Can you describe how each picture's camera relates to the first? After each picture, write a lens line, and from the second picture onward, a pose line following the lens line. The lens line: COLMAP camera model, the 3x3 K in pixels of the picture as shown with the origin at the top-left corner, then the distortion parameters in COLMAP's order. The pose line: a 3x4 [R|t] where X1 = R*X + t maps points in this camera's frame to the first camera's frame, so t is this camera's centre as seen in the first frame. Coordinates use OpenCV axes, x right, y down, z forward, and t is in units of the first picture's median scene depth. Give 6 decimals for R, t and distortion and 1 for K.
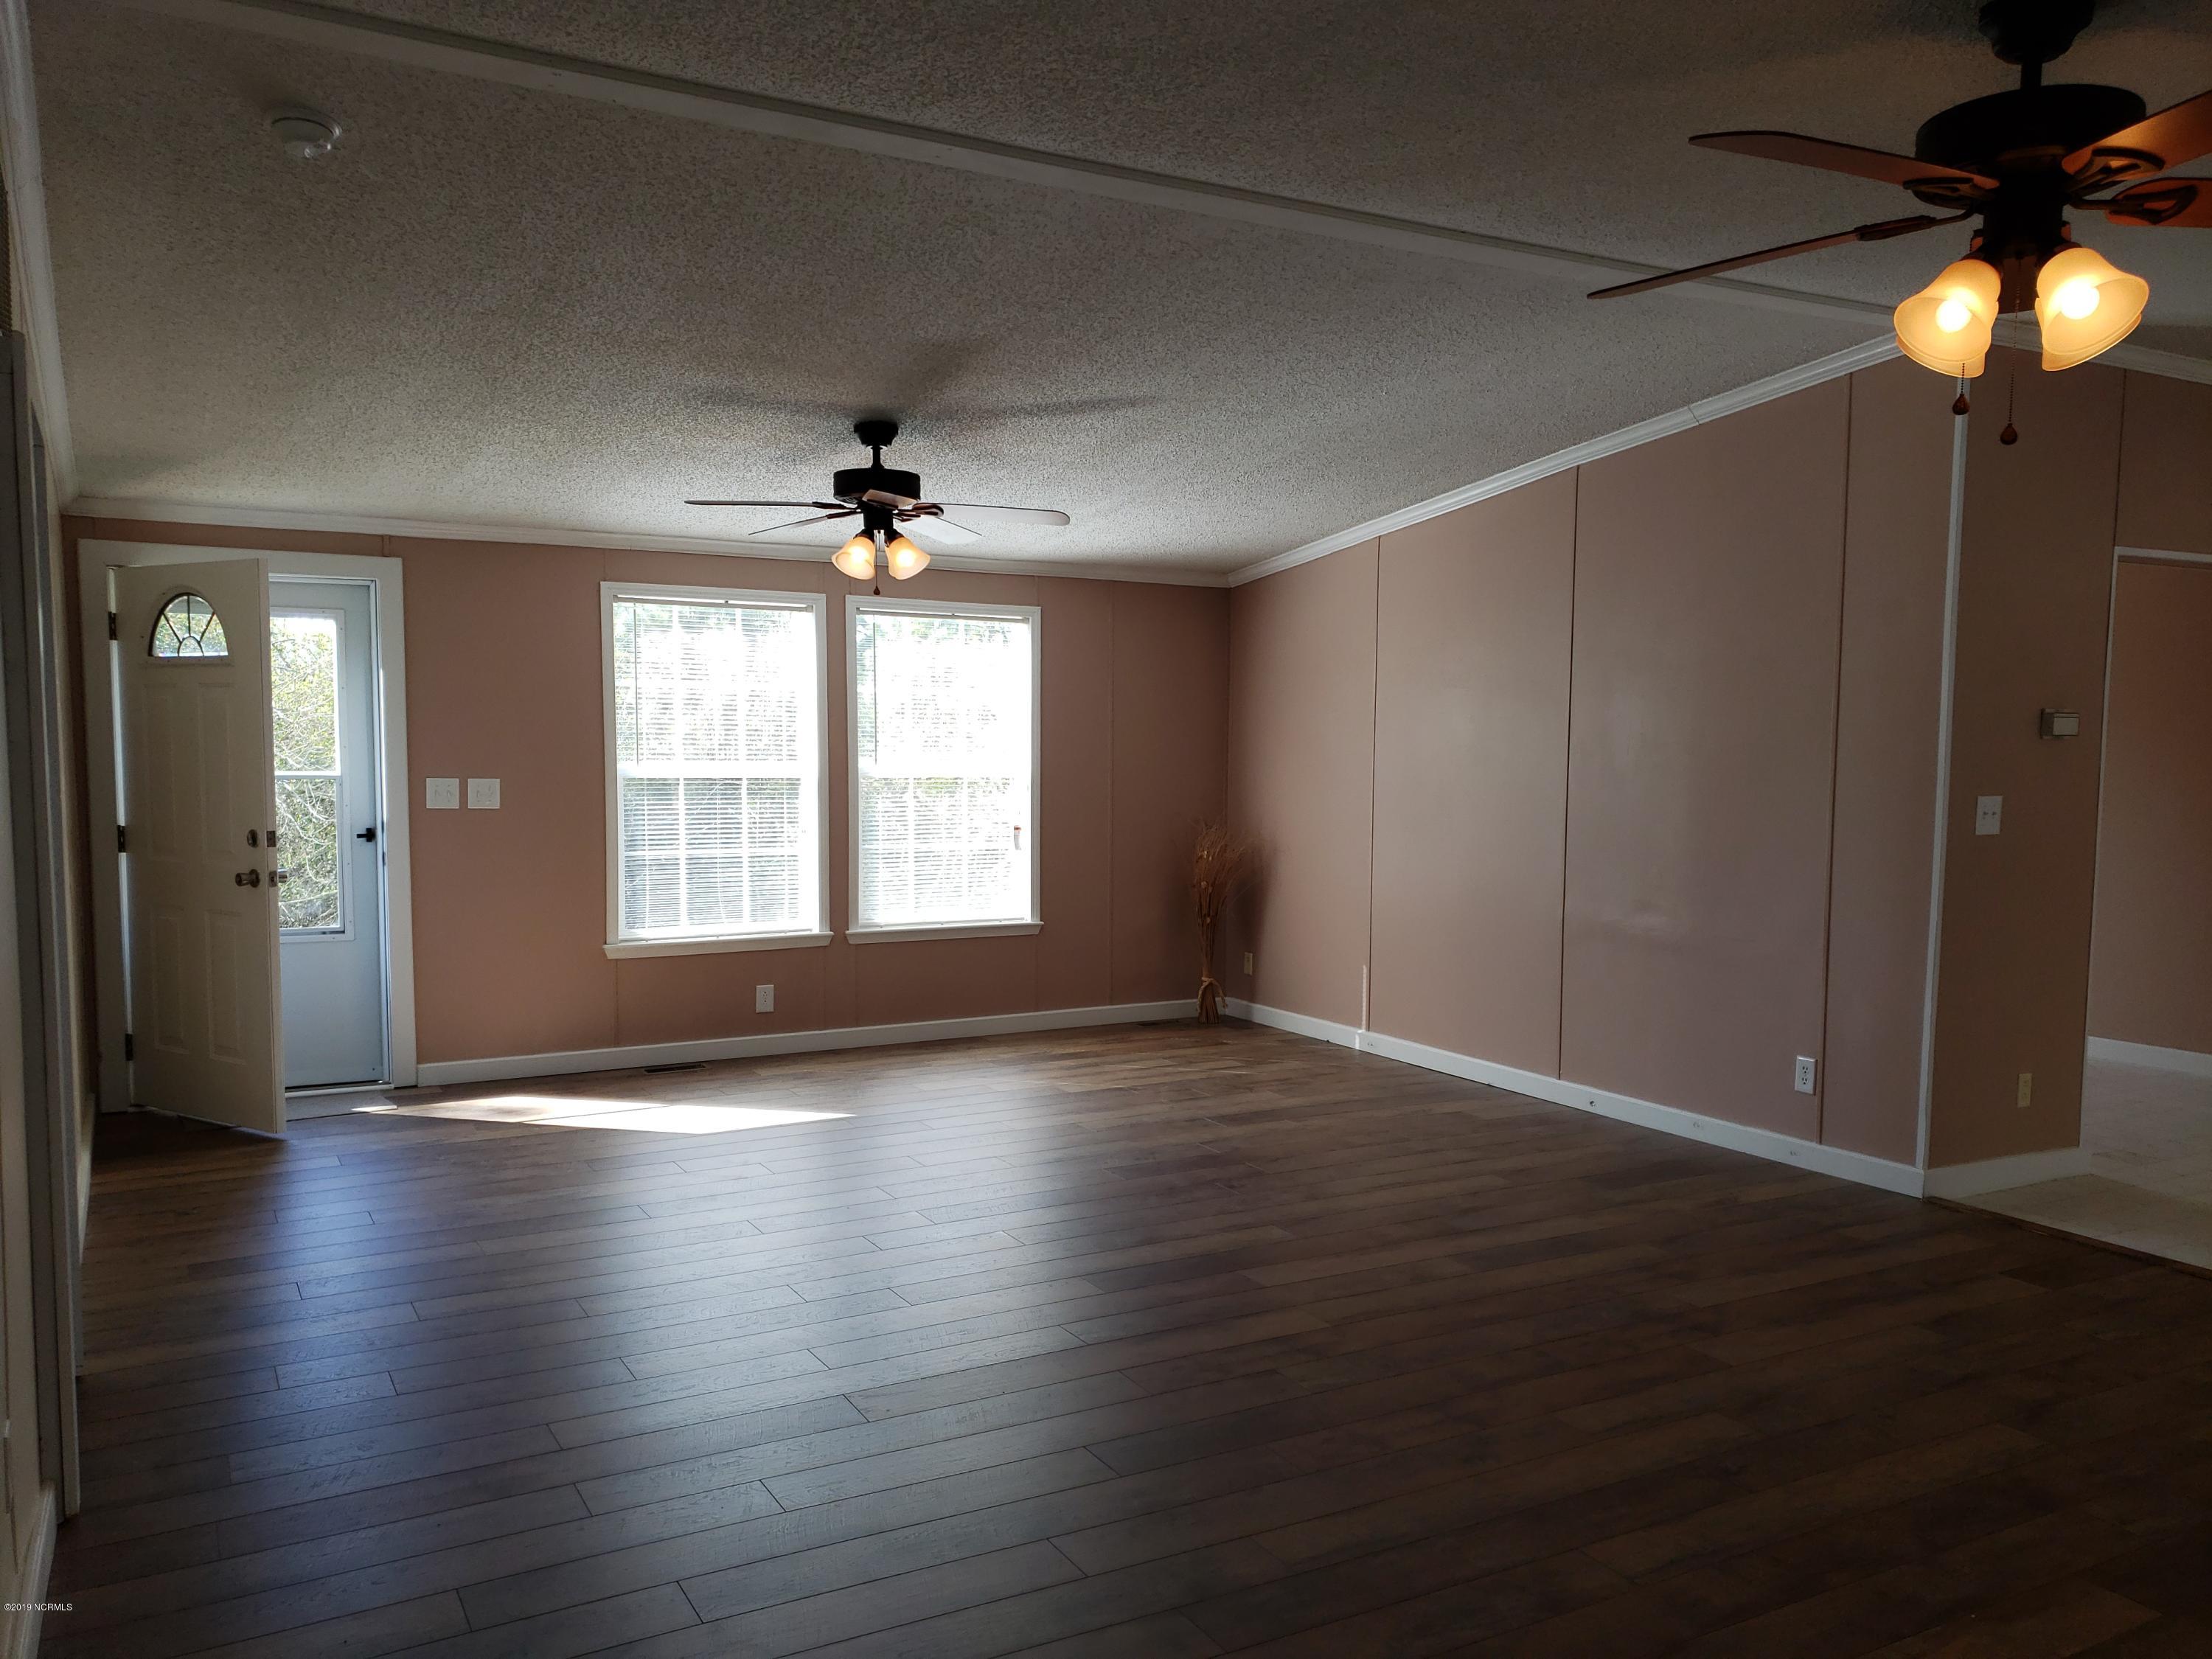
lens RADIAL K [[1729.2, 0, 1129.4], [0, 1729.2, 831.5], [0, 0, 1]] dist [0.057874, -0.038903]
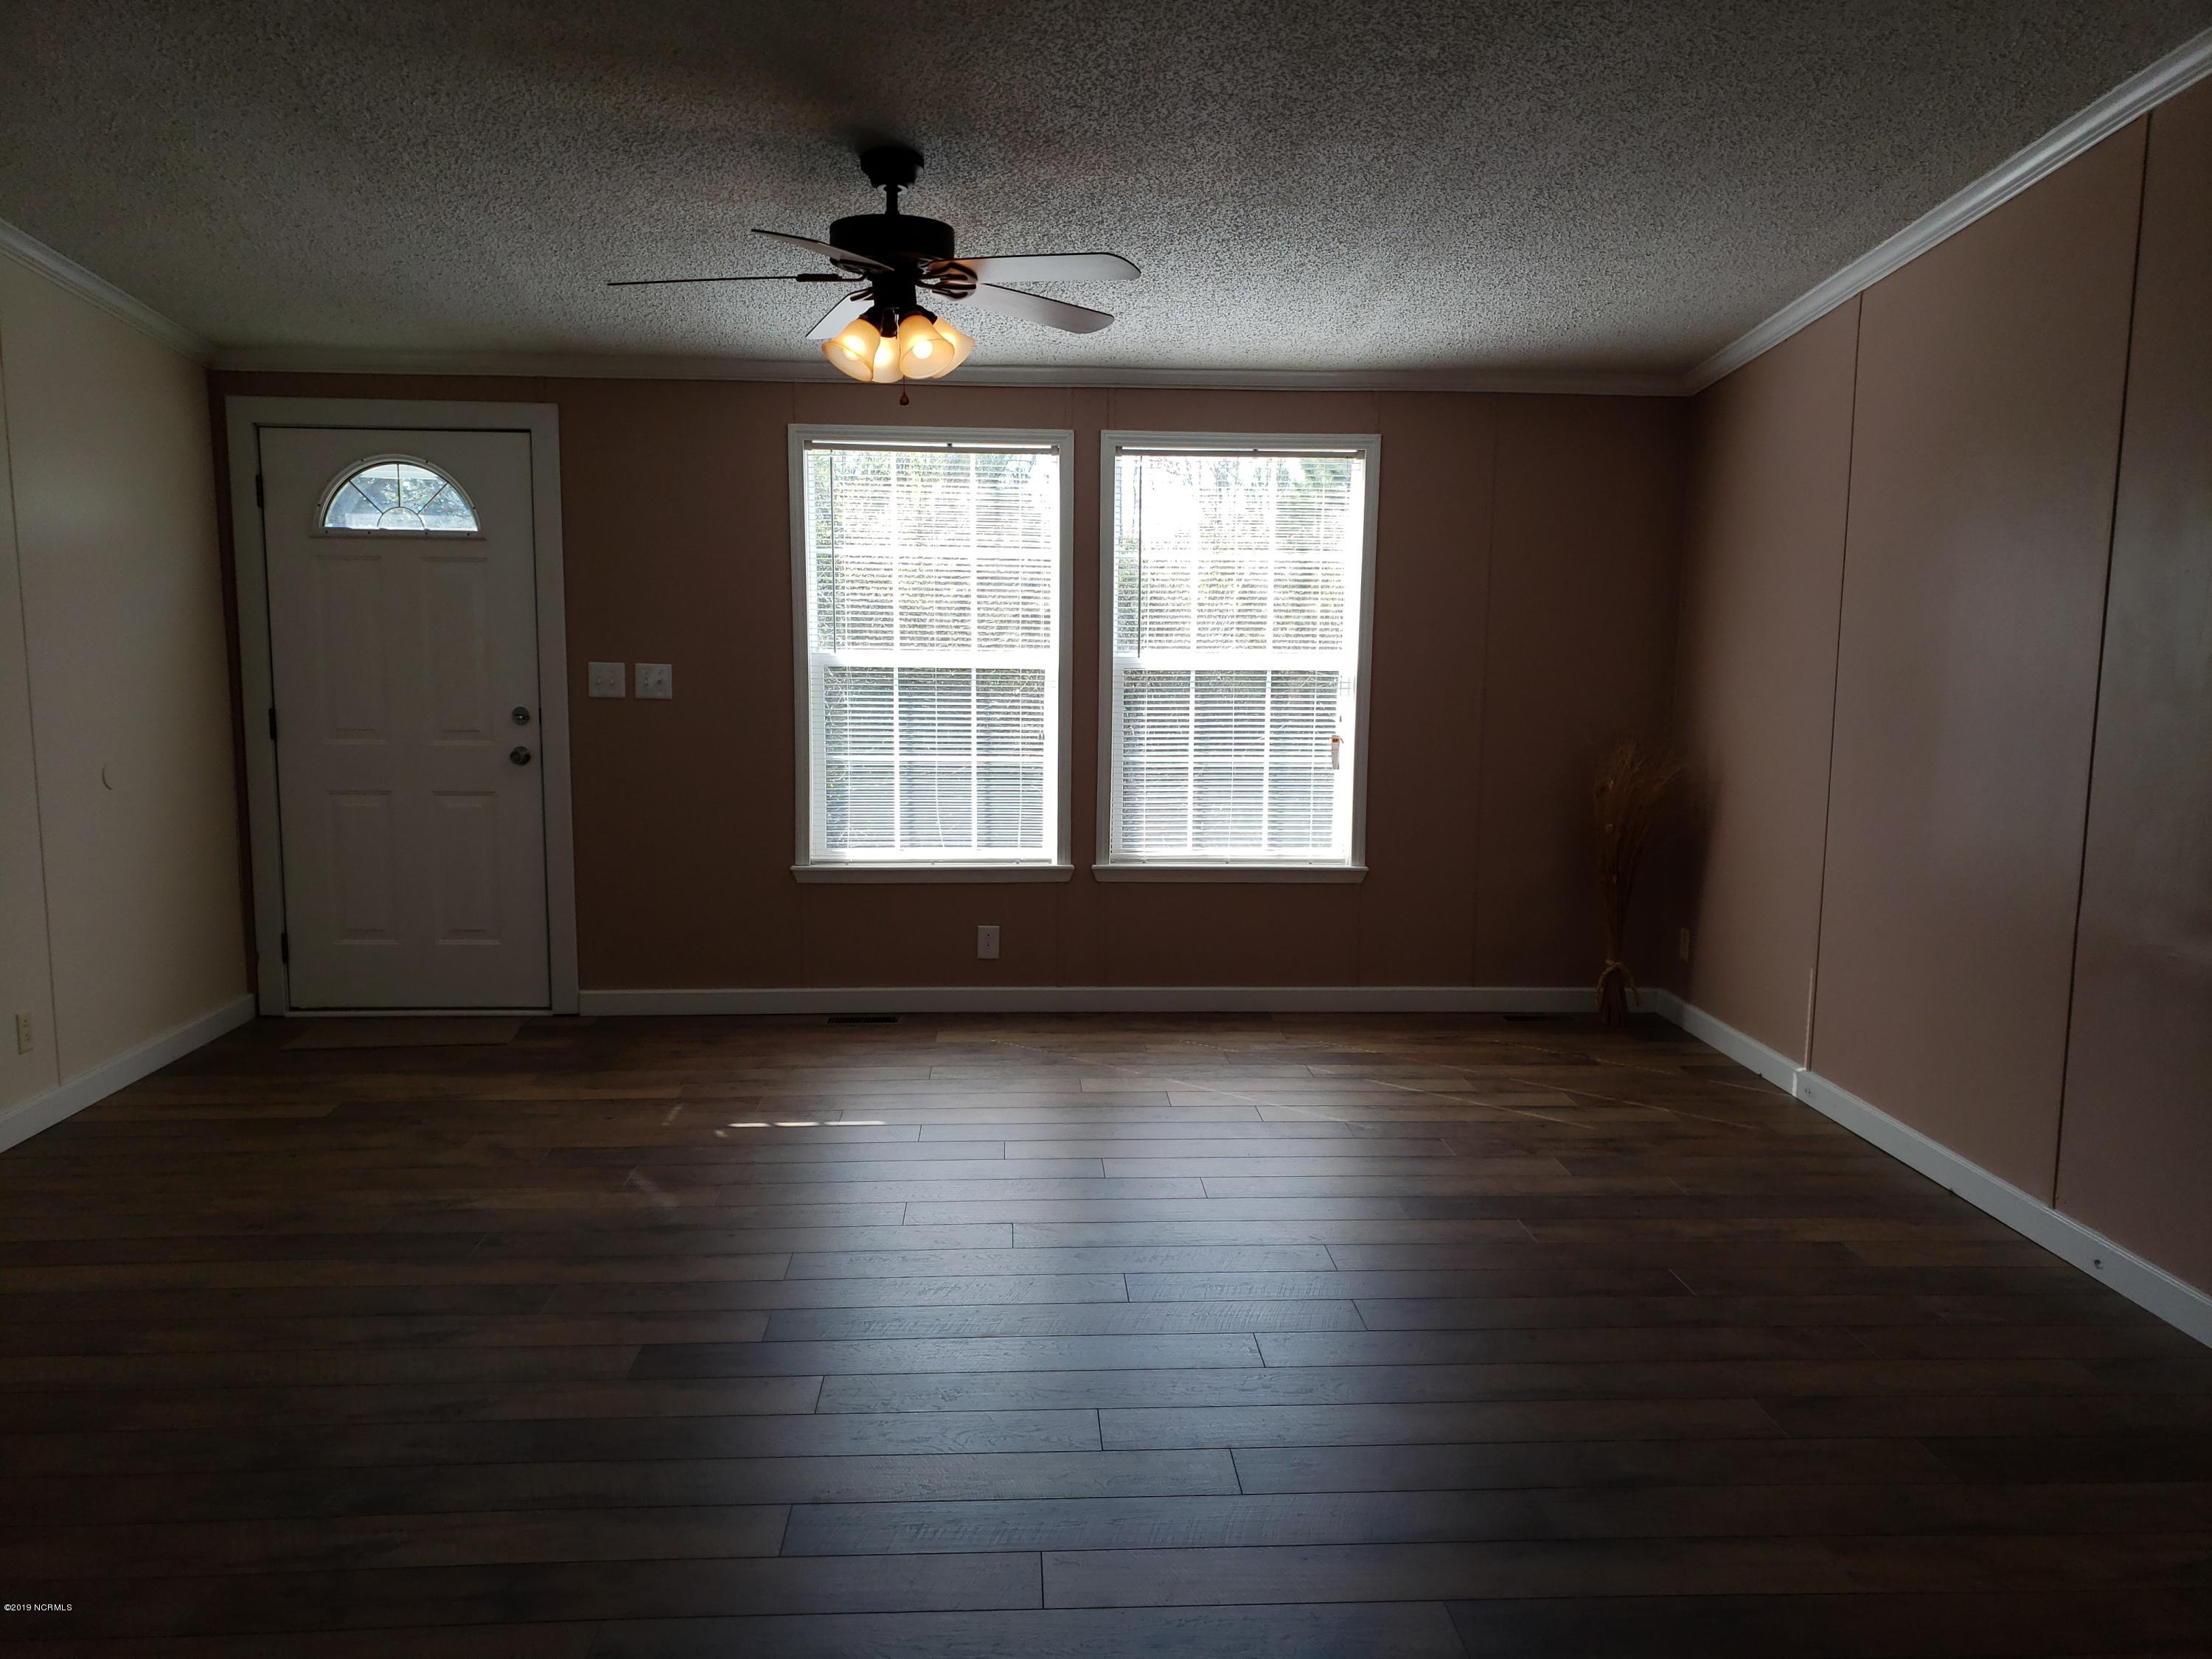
lens RADIAL K [[1729.2, 0, 1112.6], [0, 1729.2, 844.2], [0, 0, 1]] dist [0.057874, -0.038903]
pose [[0.890600, 0.059527, -0.450875, 0.209808], [-0.027379, 0.996616, 0.077498, -0.013839], [0.453963, -0.056675, 0.889216, 0.327037]]
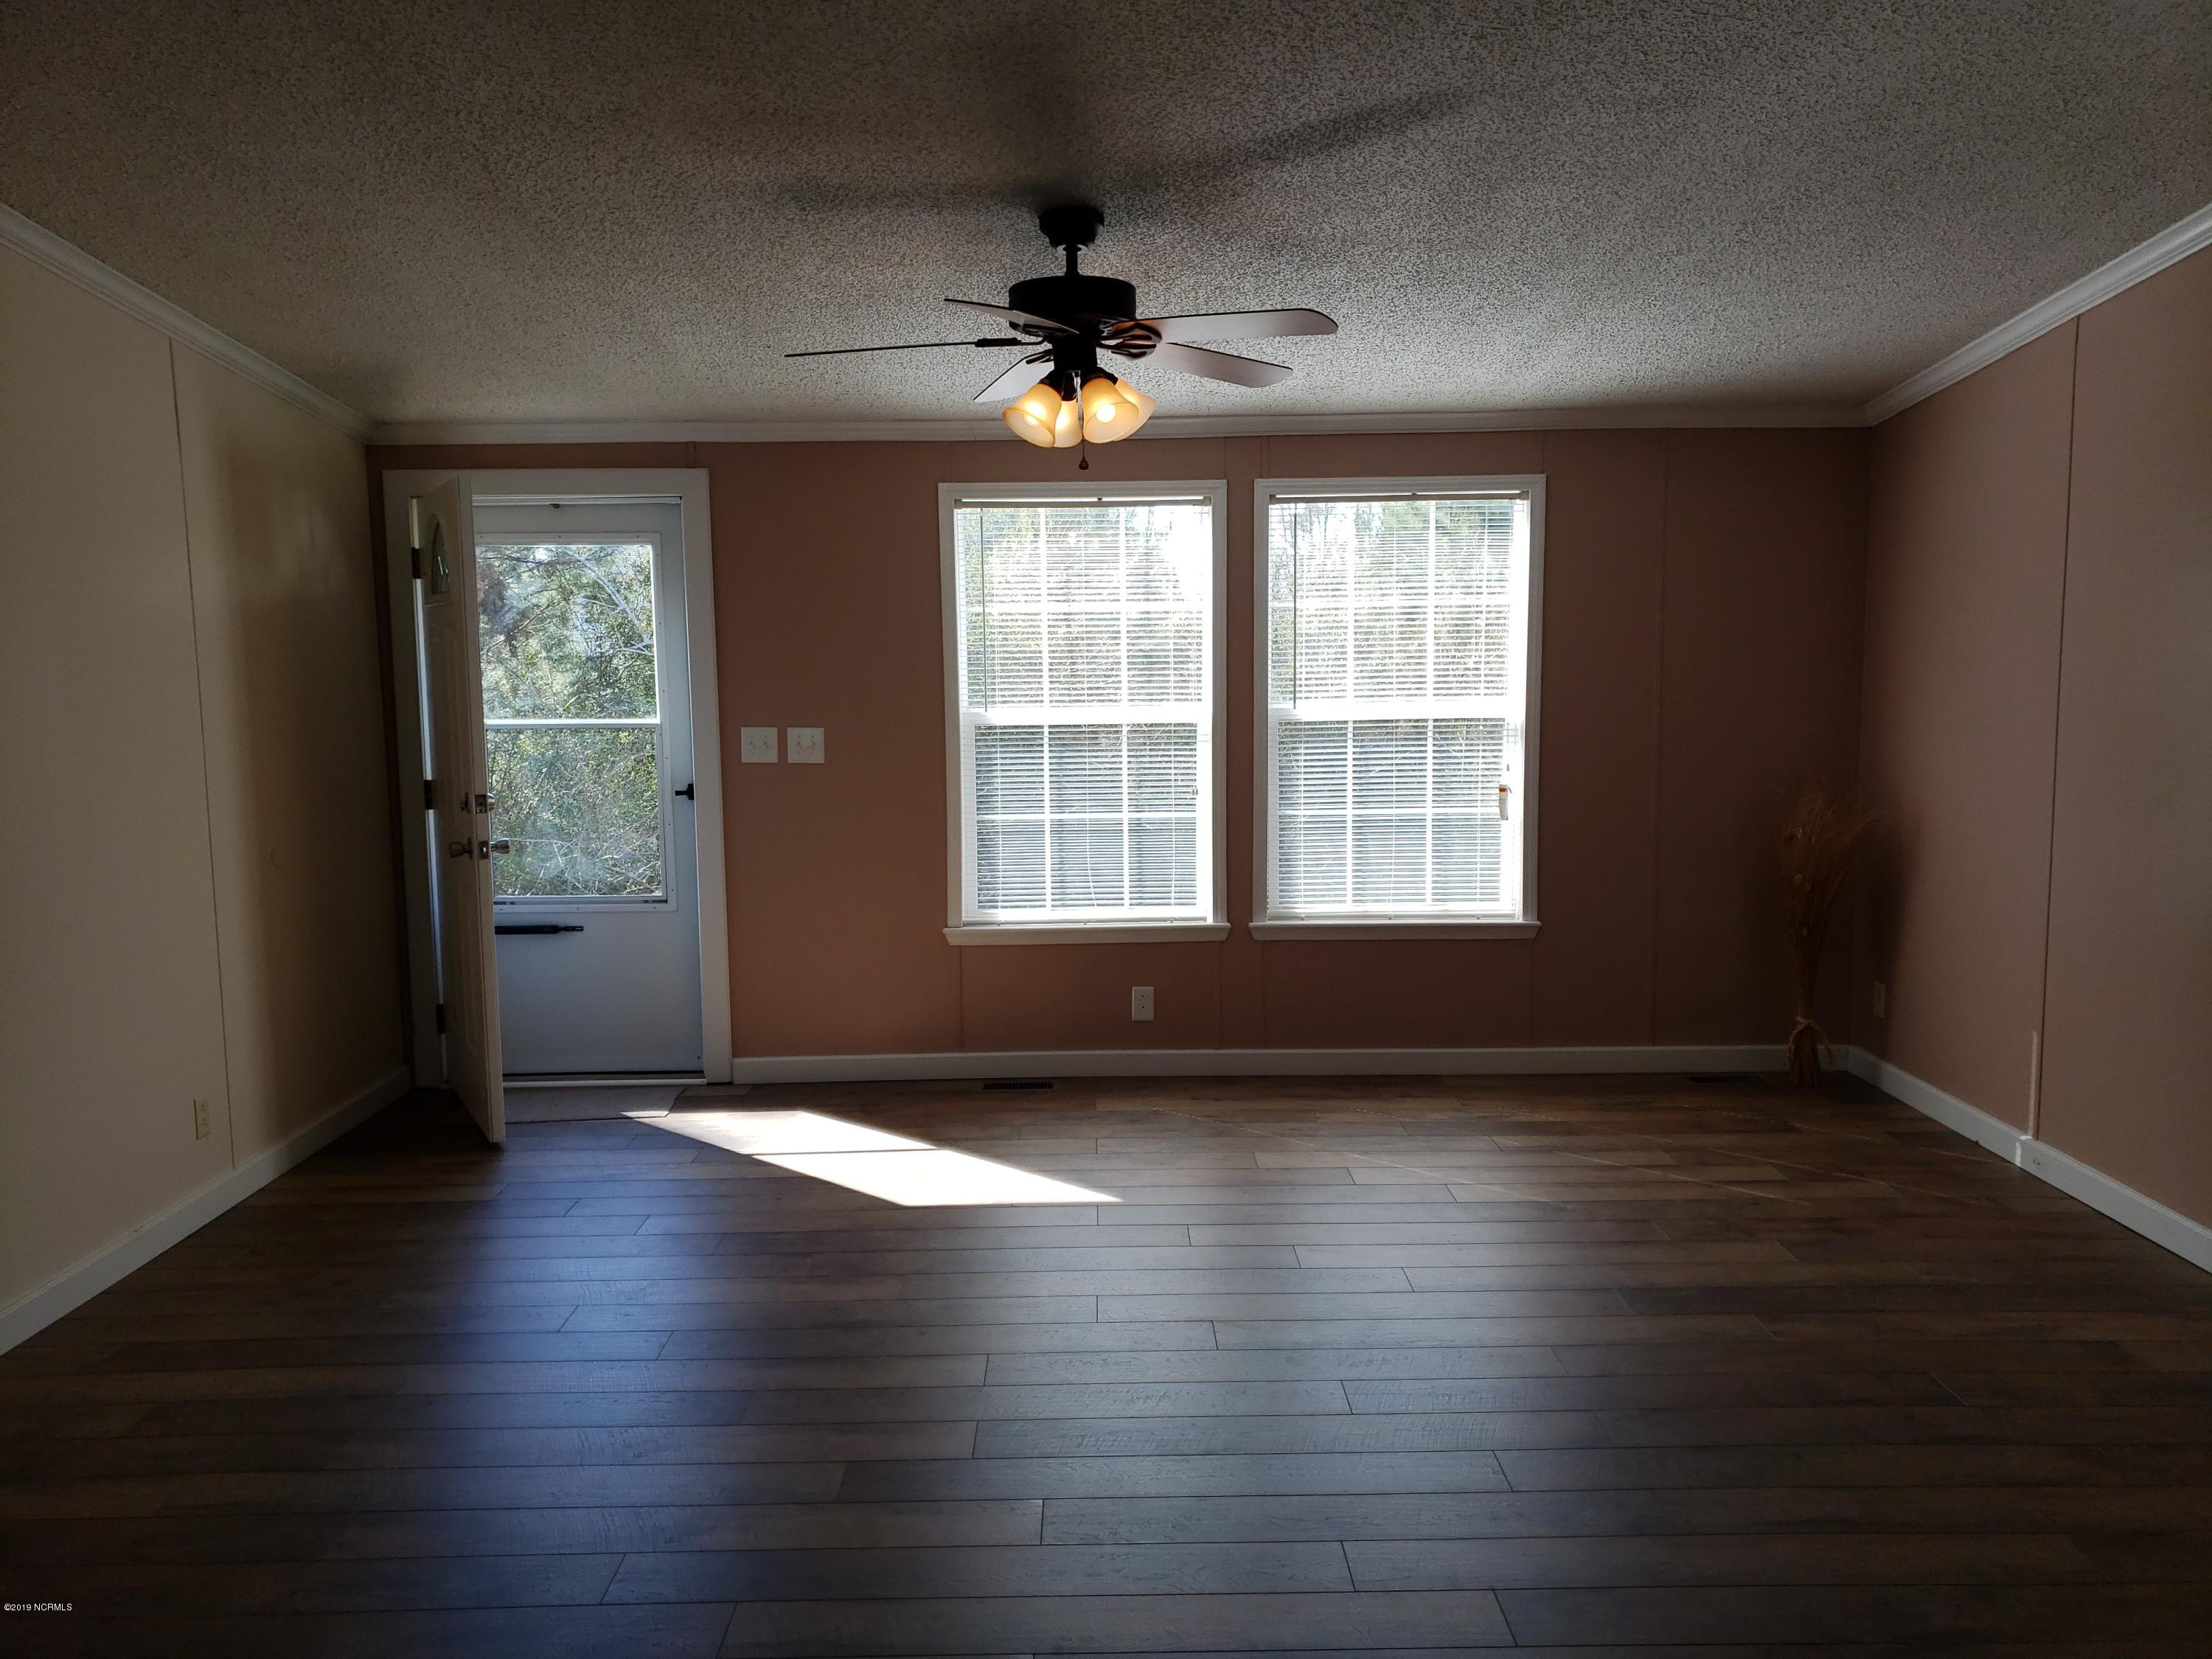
lens RADIAL K [[1729.2, 0, 1117.8], [0, 1729.2, 833.0], [0, 0, 1]] dist [0.057874, -0.038903]
pose [[0.867927, 0.034665, -0.495481, 0.171249], [-0.007857, 0.998395, 0.056088, -0.026315], [0.496630, -0.044787, 0.866806, 0.332451]]
